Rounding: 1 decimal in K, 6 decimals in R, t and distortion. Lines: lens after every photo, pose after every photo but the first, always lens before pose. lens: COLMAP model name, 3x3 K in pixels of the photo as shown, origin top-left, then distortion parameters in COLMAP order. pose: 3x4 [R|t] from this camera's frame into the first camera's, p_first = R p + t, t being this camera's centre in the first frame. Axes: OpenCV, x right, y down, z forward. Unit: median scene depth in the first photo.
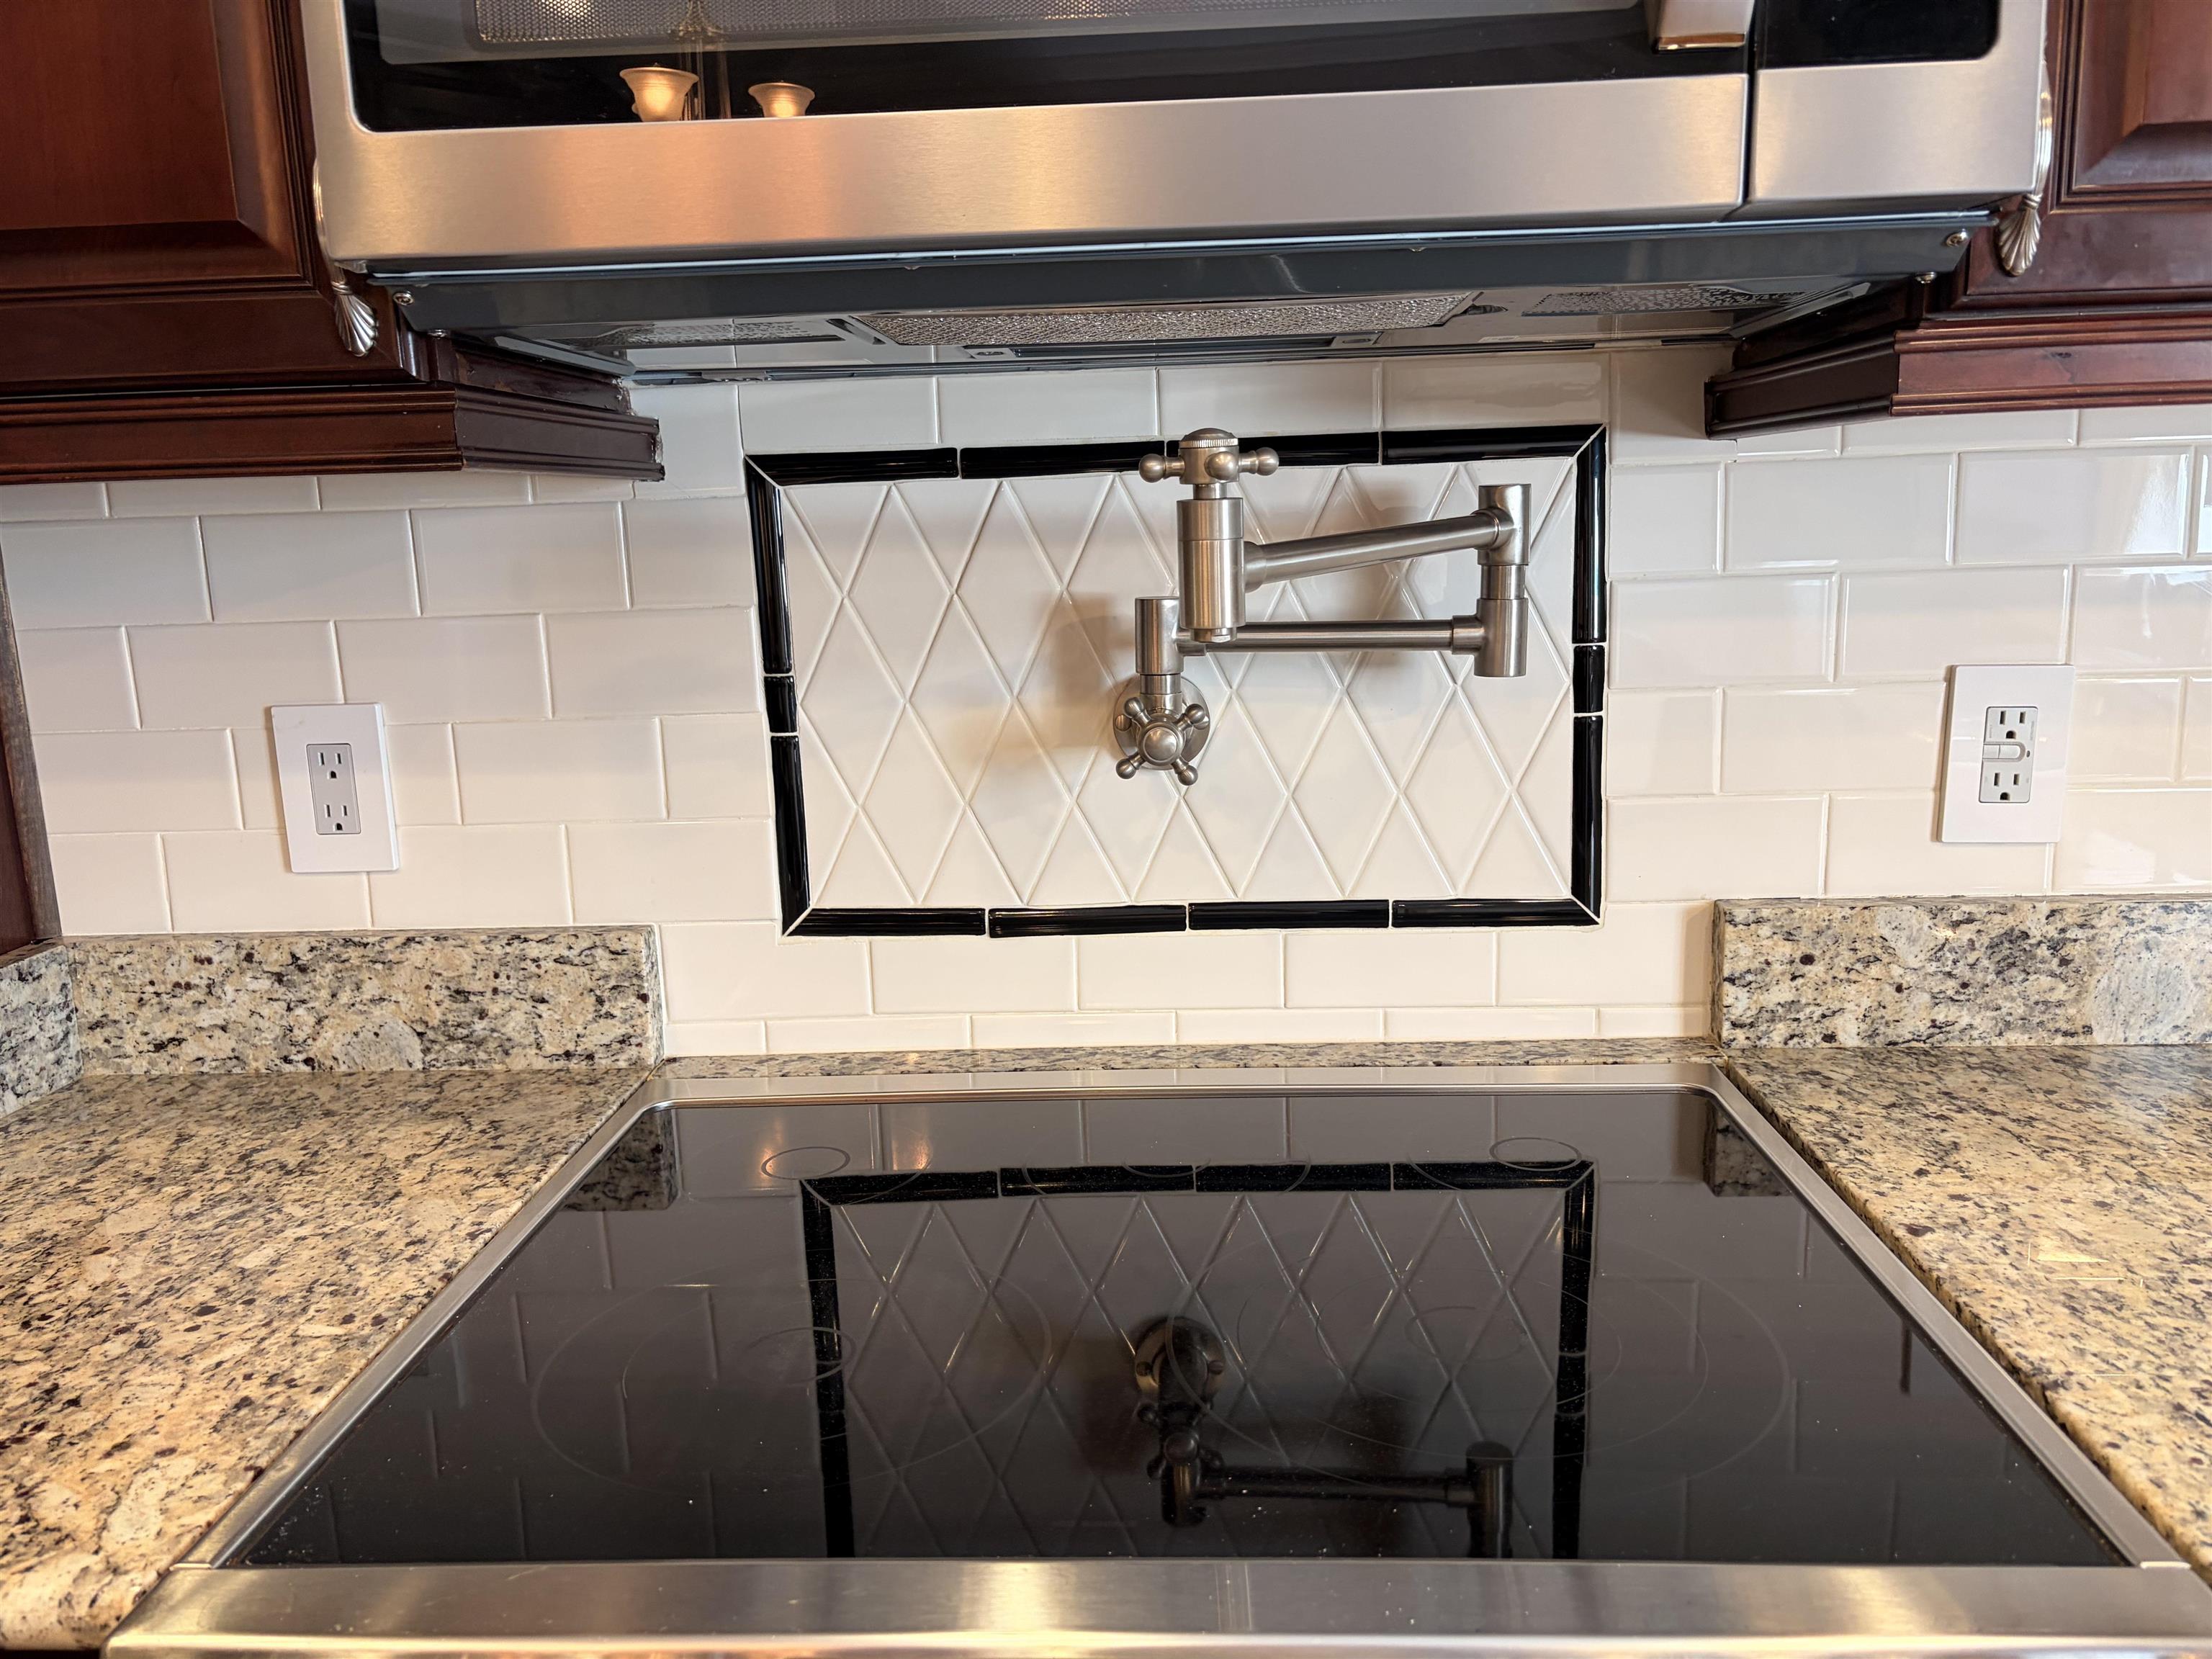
lens RADIAL K [[1678.4, 0, 1107.2], [0, 1678.4, 827.6], [0, 0, 1]] dist [0.015704, -0.009025]
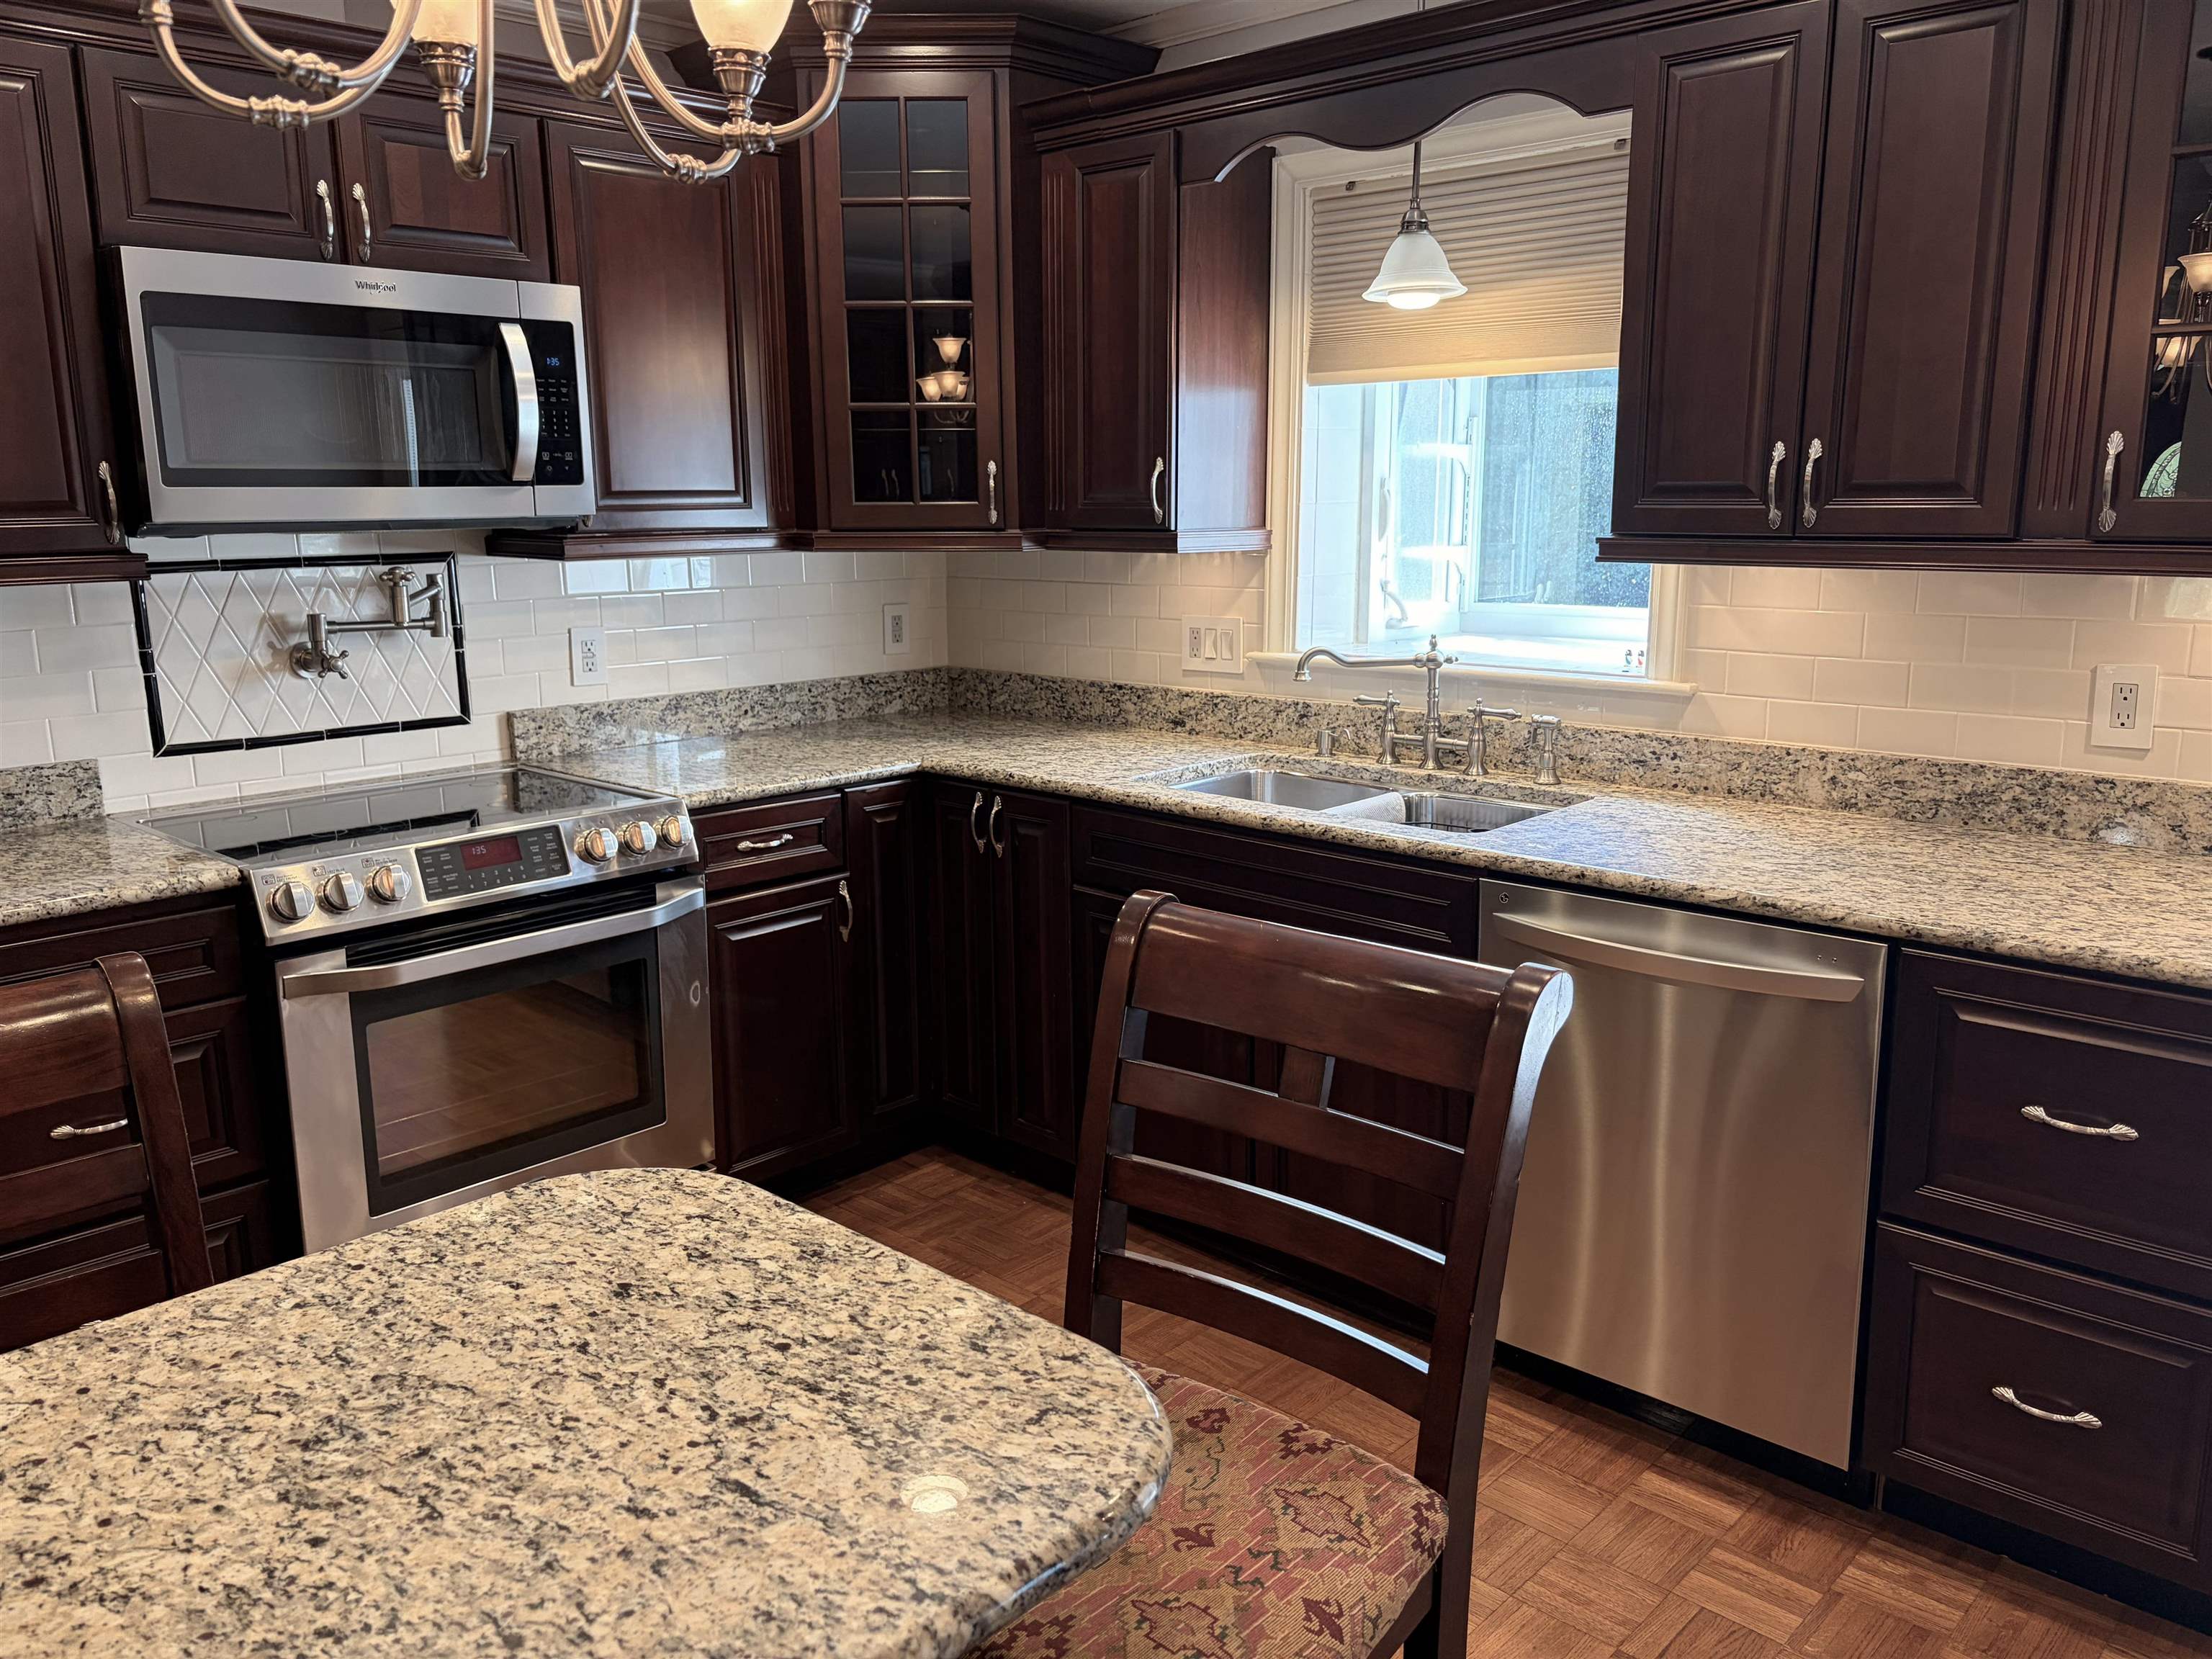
lens RADIAL K [[1678.4, 0, 1106.5], [0, 1678.4, 829.2], [0, 0, 1]] dist [0.015704, -0.009025]
pose [[0.651434, -0.128566, 0.747733, -1.186018], [0.126916, 0.990117, 0.059671, 0.205571], [-0.748015, 0.056028, 0.661313, -1.721210]]
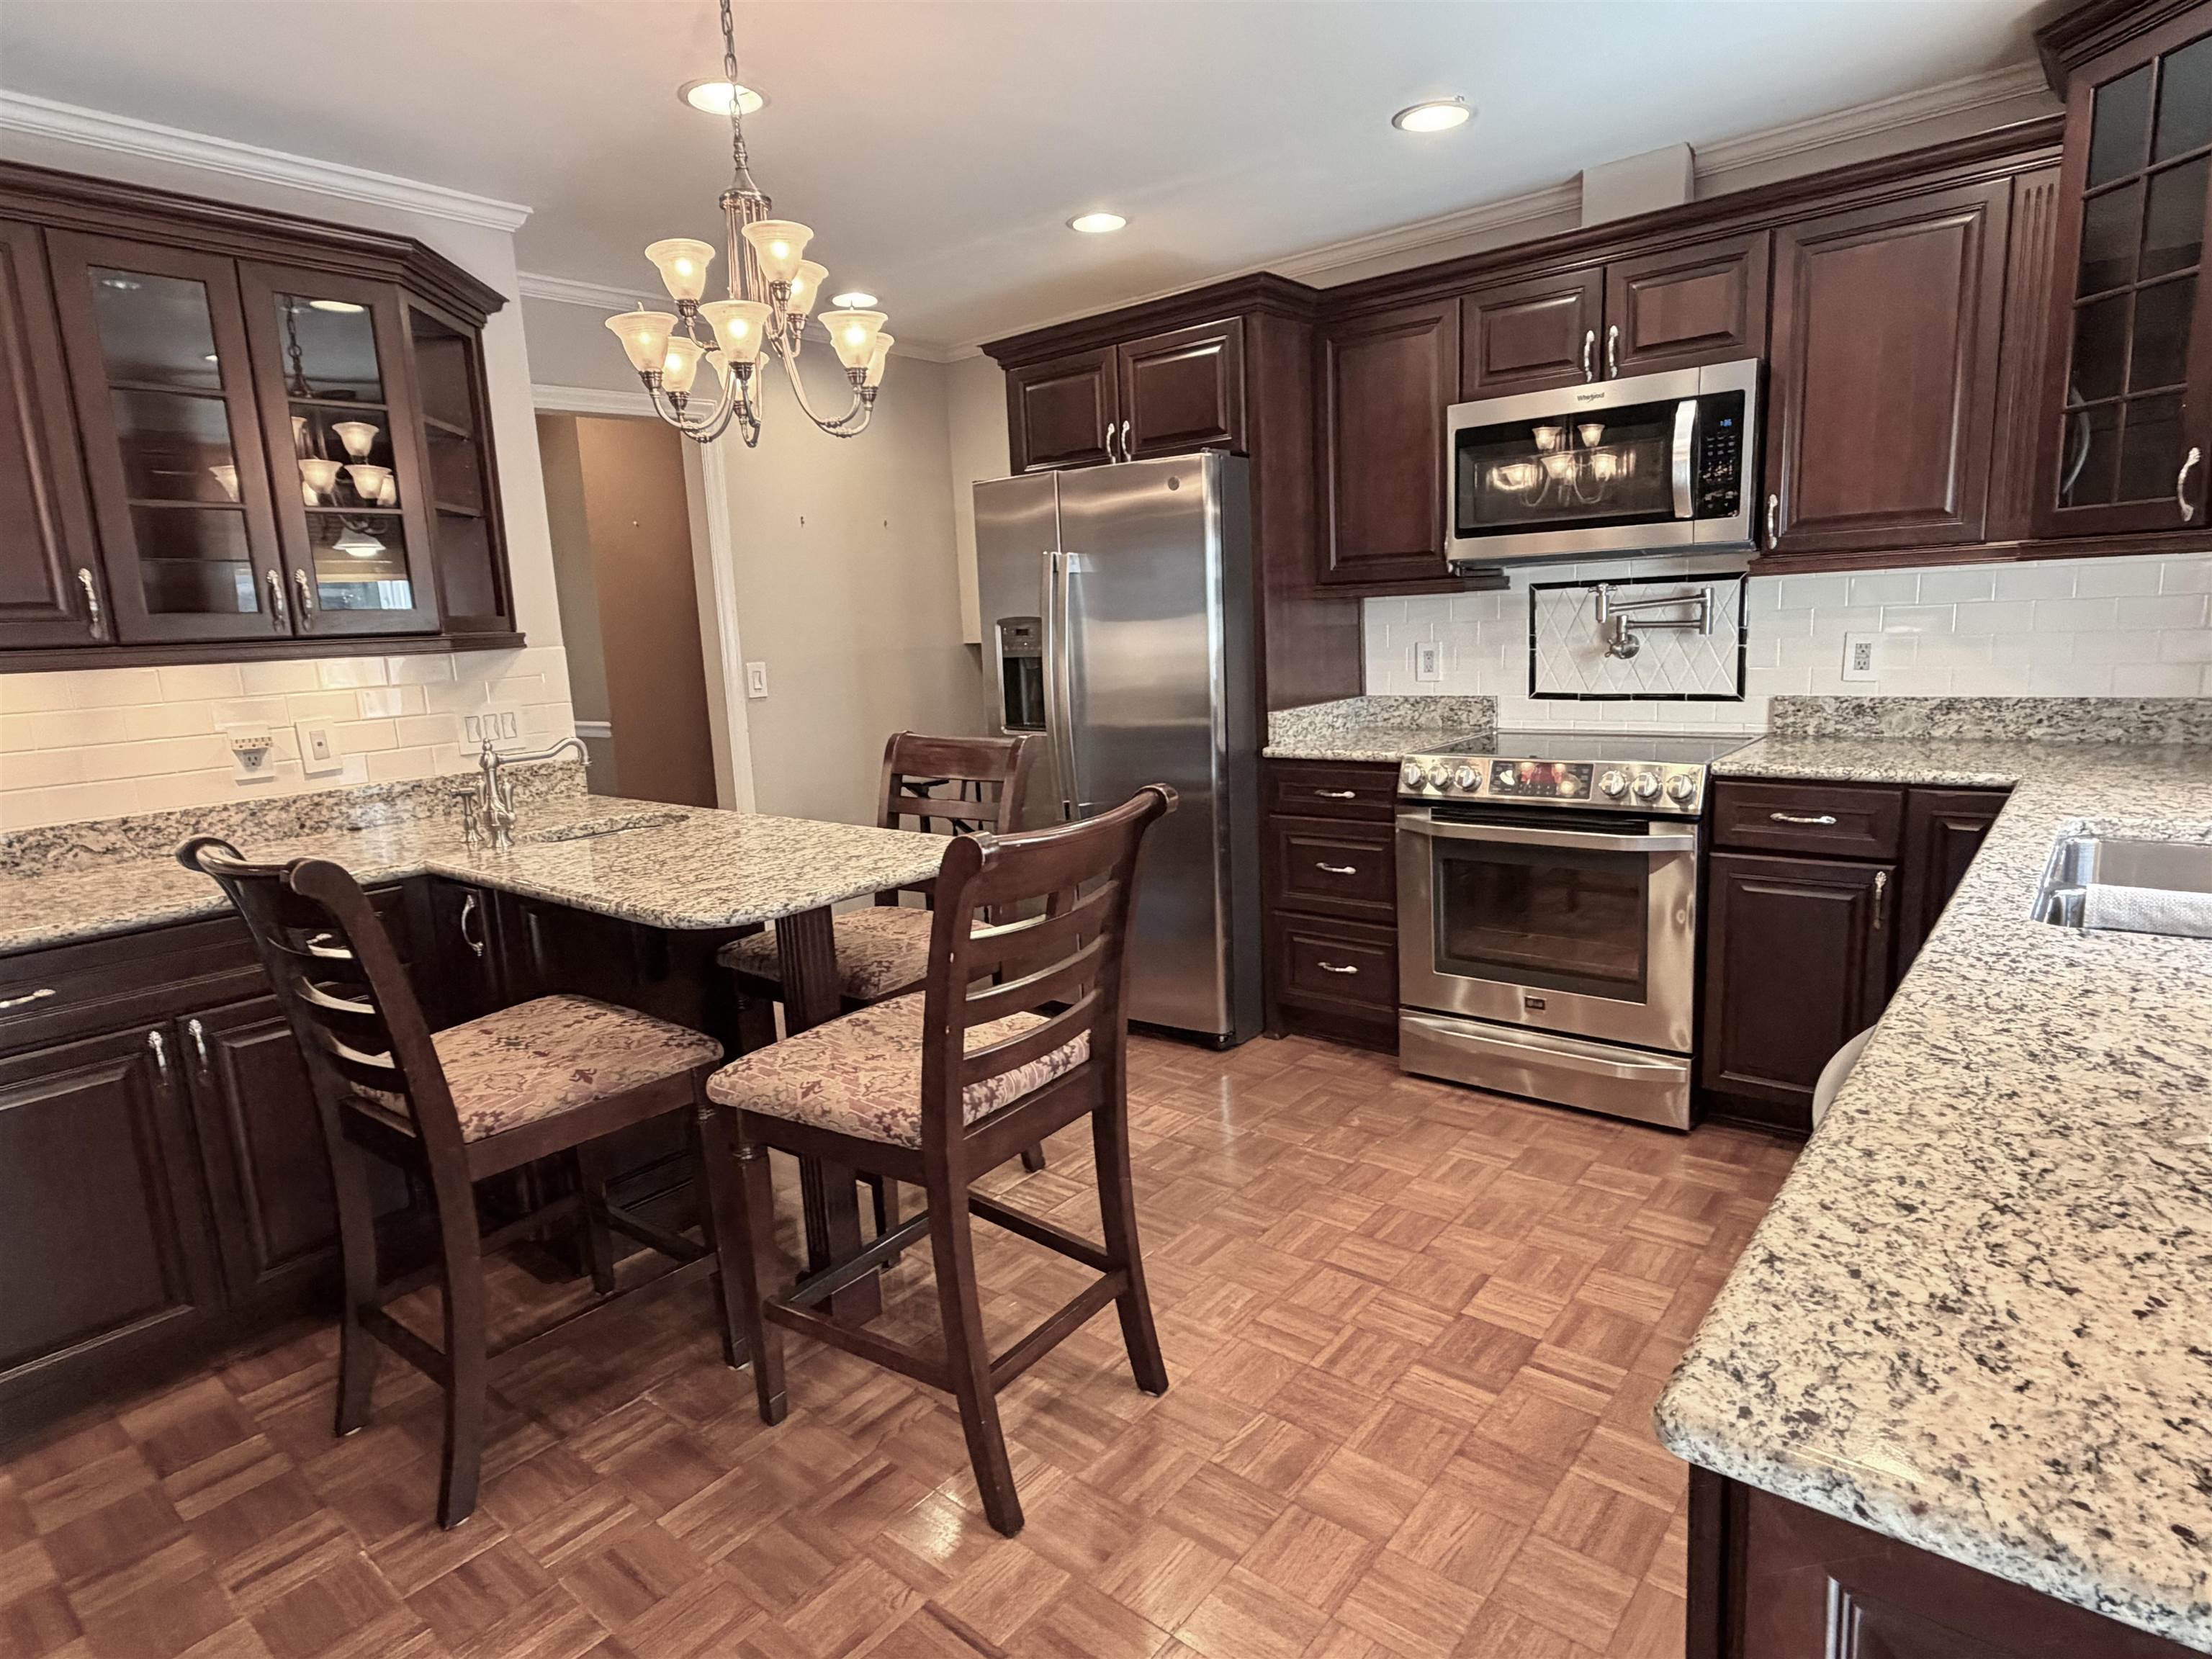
lens RADIAL K [[1224.3, 0, 1108.6], [0, 1224.3, 833.9], [0, 0, 1]] dist [0.006701, 0.001536]
pose [[0.807688, 0.096794, -0.581611, 0.790053], [-0.081236, 0.995294, 0.052827, 0.332808], [0.583988, 0.004580, 0.811750, -2.140387]]
